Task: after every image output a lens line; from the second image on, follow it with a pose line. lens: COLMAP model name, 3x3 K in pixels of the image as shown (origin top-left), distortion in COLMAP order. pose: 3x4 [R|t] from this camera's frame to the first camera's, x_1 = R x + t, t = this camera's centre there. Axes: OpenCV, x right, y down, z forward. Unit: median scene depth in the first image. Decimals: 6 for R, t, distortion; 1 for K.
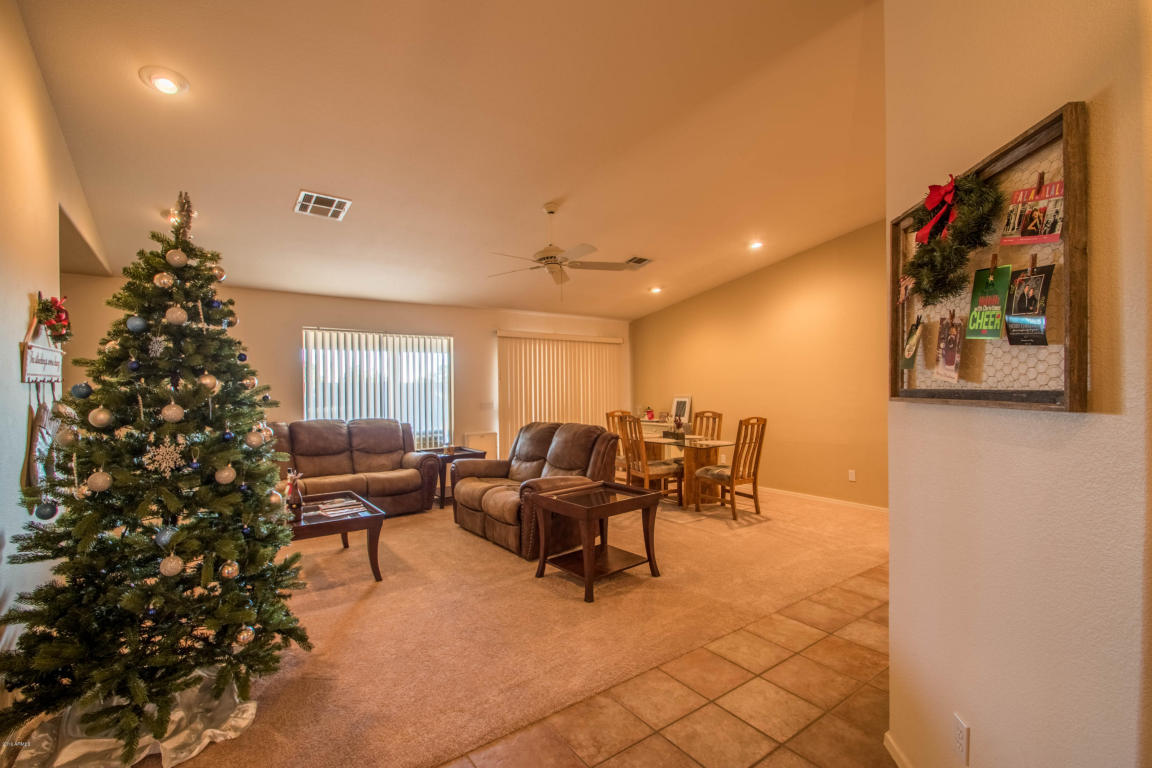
lens RADIAL K [[517.8, 0, 574.2], [0, 517.8, 396.3], [0, 0, 1]] dist [0.002176, -0.009141]
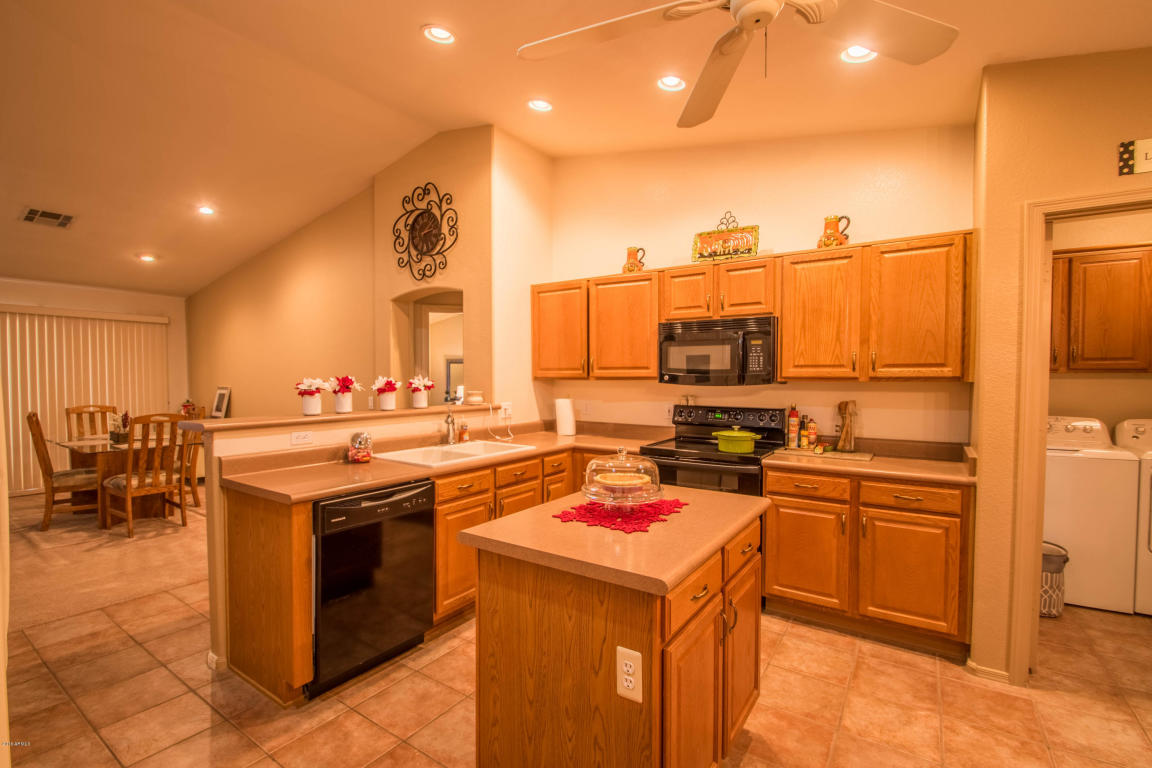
lens RADIAL K [[517.8, 0, 563.7], [0, 517.8, 389.6], [0, 0, 1]] dist [0.002176, -0.009141]
pose [[0.945508, -0.001625, 0.325595, 0.506491], [0.000014, 0.999988, 0.004952, 0.000121], [-0.325599, -0.004677, 0.945497, 0.003970]]
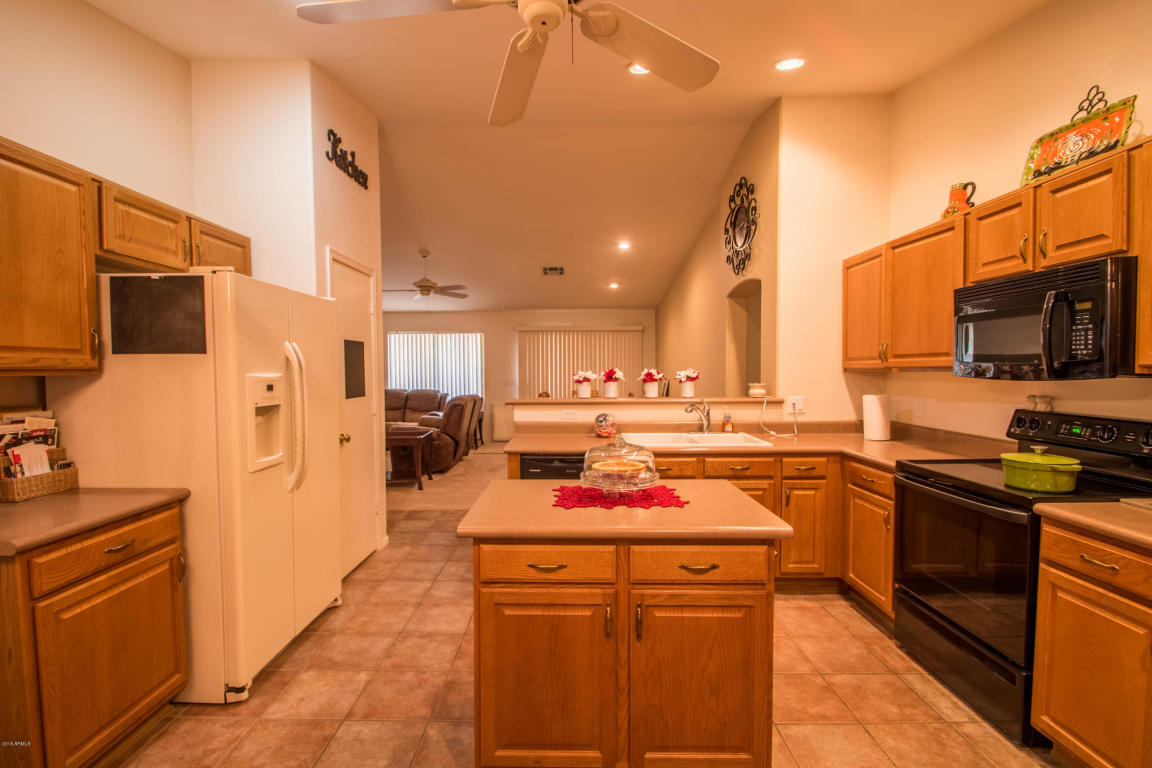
lens RADIAL K [[517.8, 0, 564.9], [0, 517.8, 392.3], [0, 0, 1]] dist [0.002176, -0.009141]
pose [[0.795811, 0.027131, -0.604937, 0.760894], [-0.011164, 0.999483, 0.030140, -0.000074], [0.605442, -0.017232, 0.795703, 0.009014]]
